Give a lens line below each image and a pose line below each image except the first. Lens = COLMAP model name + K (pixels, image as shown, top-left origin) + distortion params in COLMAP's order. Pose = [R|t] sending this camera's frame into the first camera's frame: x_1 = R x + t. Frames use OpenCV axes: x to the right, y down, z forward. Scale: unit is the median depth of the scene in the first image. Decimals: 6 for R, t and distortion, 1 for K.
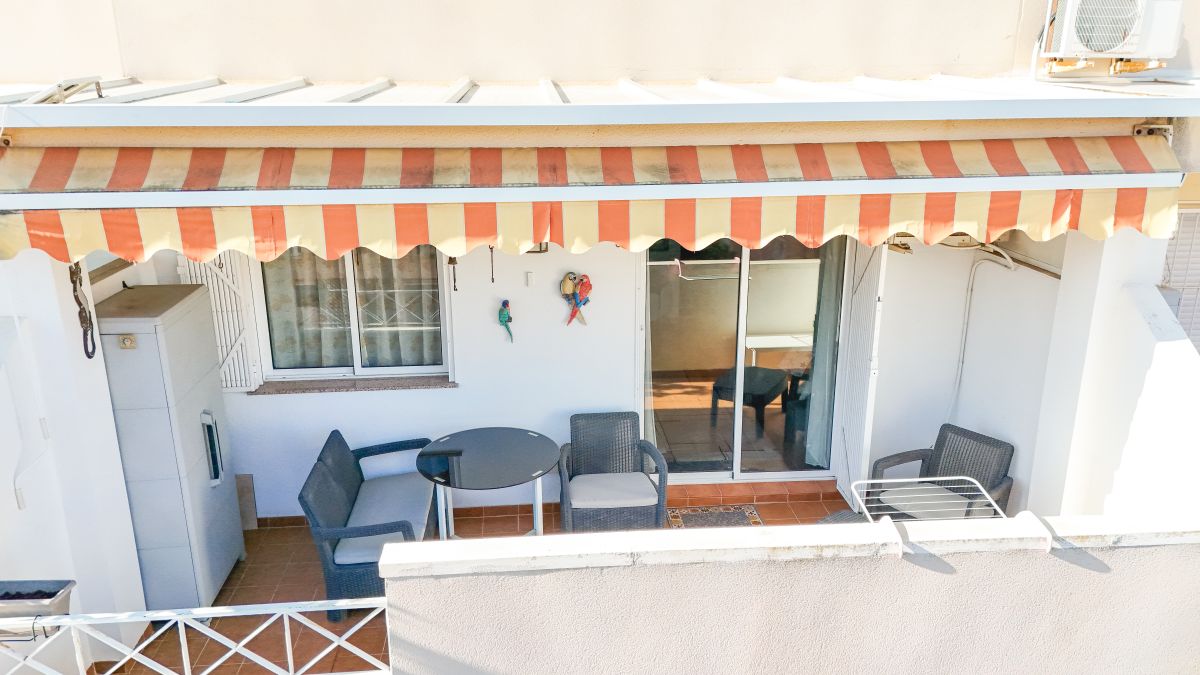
lens RADIAL K [[885.5, 0, 605.7], [0, 885.5, 340.8], [0, 0, 1]] dist [0.040786, -0.033884]
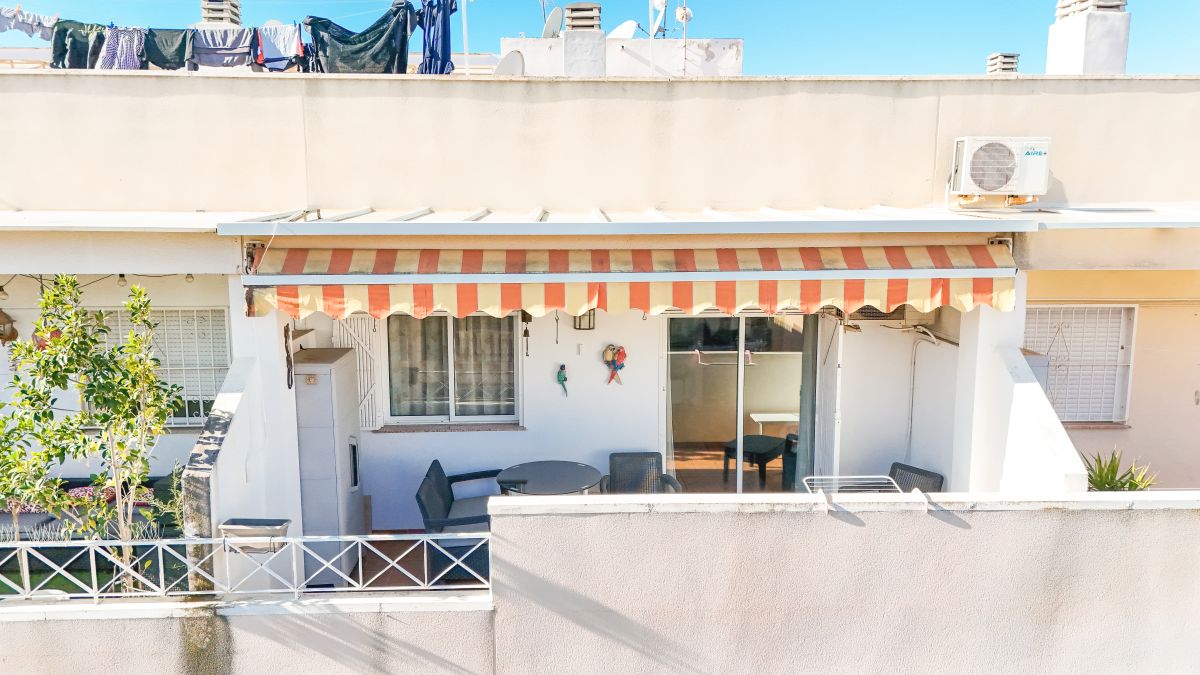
lens RADIAL K [[892.4, 0, 604.5], [0, 892.4, 338.0], [0, 0, 1]] dist [0.026162, -0.005860]
pose [[0.998882, 0.007700, -0.046645, 0.019995], [-0.014407, 0.989295, -0.145215, 0.158345], [0.045028, 0.145725, 0.988300, -0.510488]]
